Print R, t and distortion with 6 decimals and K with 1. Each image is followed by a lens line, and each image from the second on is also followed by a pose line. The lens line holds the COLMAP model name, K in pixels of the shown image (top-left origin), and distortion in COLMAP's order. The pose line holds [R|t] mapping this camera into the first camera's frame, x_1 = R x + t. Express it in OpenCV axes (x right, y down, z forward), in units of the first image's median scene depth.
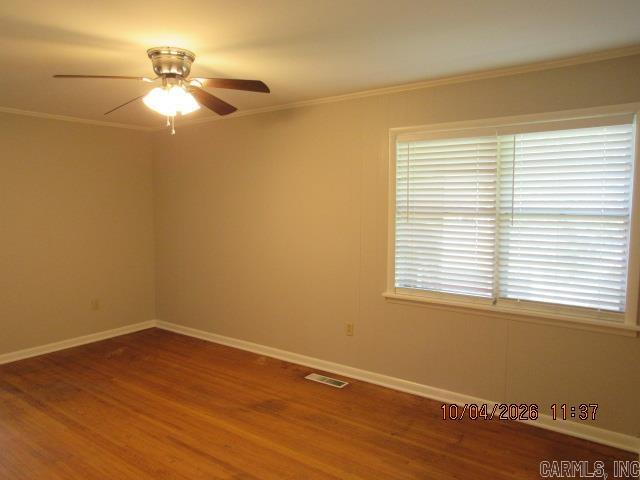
lens RADIAL K [[460.4, 0, 317.2], [0, 460.4, 240.3], [0, 0, 1]] dist [-0.007766, -0.001215]
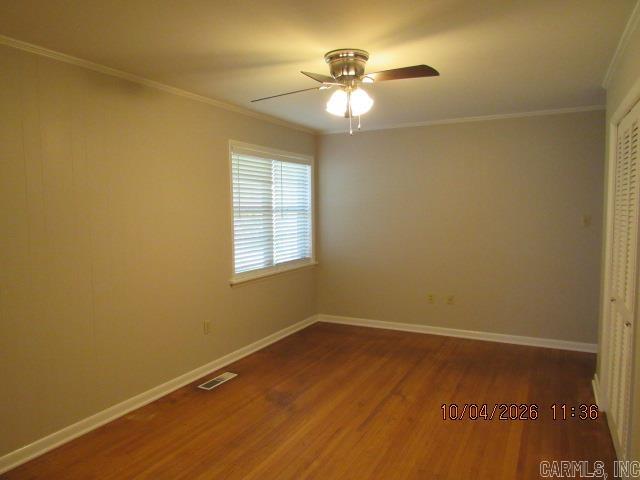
lens RADIAL K [[451.3, 0, 320.0], [0, 451.3, 240.0], [0, 0, 1]] dist [0.006560, -0.000184]
pose [[-0.137218, -0.081265, 0.987202, -1.048367], [0.074671, 0.992944, 0.092117, -0.080754], [-0.987722, 0.086356, -0.130182, 0.964264]]
